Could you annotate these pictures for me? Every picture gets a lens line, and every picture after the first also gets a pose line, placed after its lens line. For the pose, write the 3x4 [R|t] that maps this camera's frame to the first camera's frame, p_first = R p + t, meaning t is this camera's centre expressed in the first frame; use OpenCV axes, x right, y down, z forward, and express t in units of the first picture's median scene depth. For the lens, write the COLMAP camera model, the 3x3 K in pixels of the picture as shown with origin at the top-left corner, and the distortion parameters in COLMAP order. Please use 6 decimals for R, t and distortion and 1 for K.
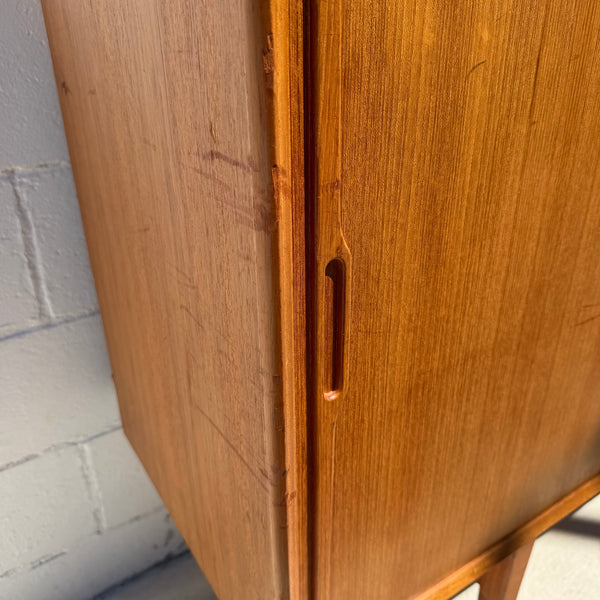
lens RADIAL K [[562.7, 0, 300.0], [0, 562.7, 300.0], [0, 0, 1]] dist [0.102566, -0.188582]
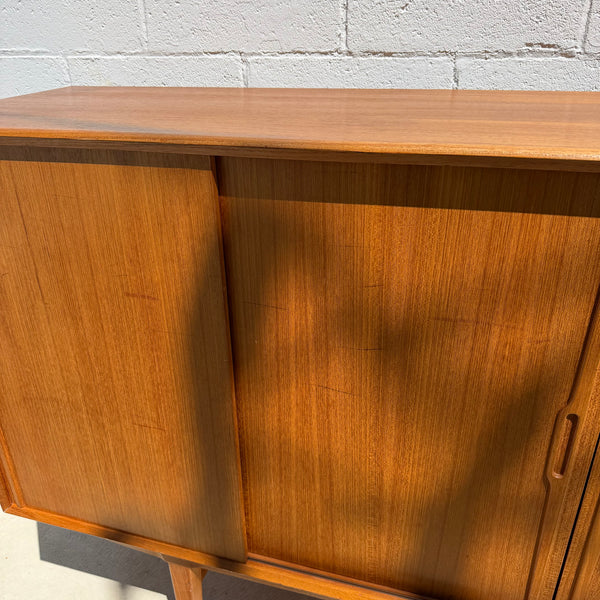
lens RADIAL K [[561.8, 0, 297.9], [0, 561.8, 302.4], [0, 0, 1]] dist [0.095535, -0.170047]
pose [[0.649166, 0.348456, -0.676138, 2.127230], [-0.327603, 0.930312, 0.164913, -0.844915], [0.686484, 0.114449, 0.718082, 0.114811]]
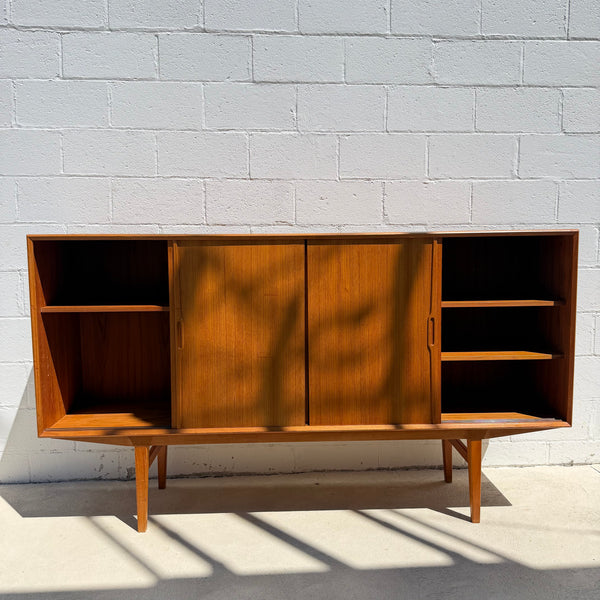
lens RADIAL K [[567.9, 0, 299.3], [0, 567.9, 296.6], [0, 0, 1]] dist [0.192231, -0.421152]
pose [[0.855130, 0.063272, -0.514538, 4.078724], [-0.236004, 0.931224, -0.277712, 0.546322], [0.461578, 0.358913, 0.811250, -2.111099]]
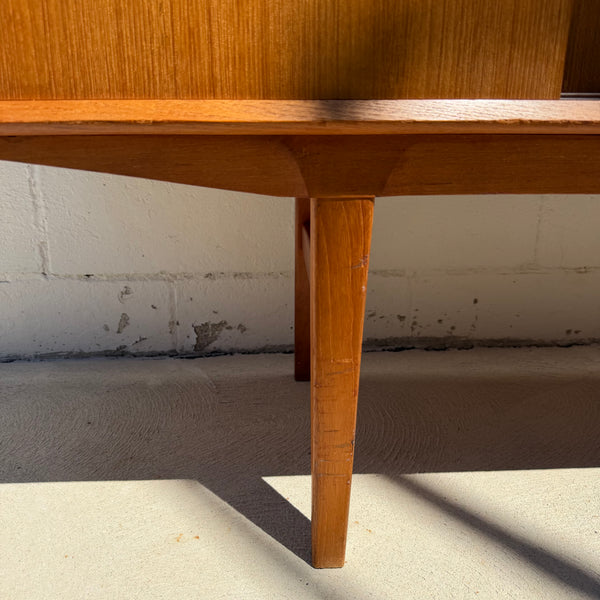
lens RADIAL K [[562.7, 0, 300.0], [0, 562.7, 300.0], [0, 0, 1]] dist [0.102566, -0.188582]
pose [[0.864135, 0.173301, -0.472479, 1.004885], [-0.235854, 0.968811, -0.076011, 0.920884], [0.444571, 0.177119, 0.878058, 0.772452]]
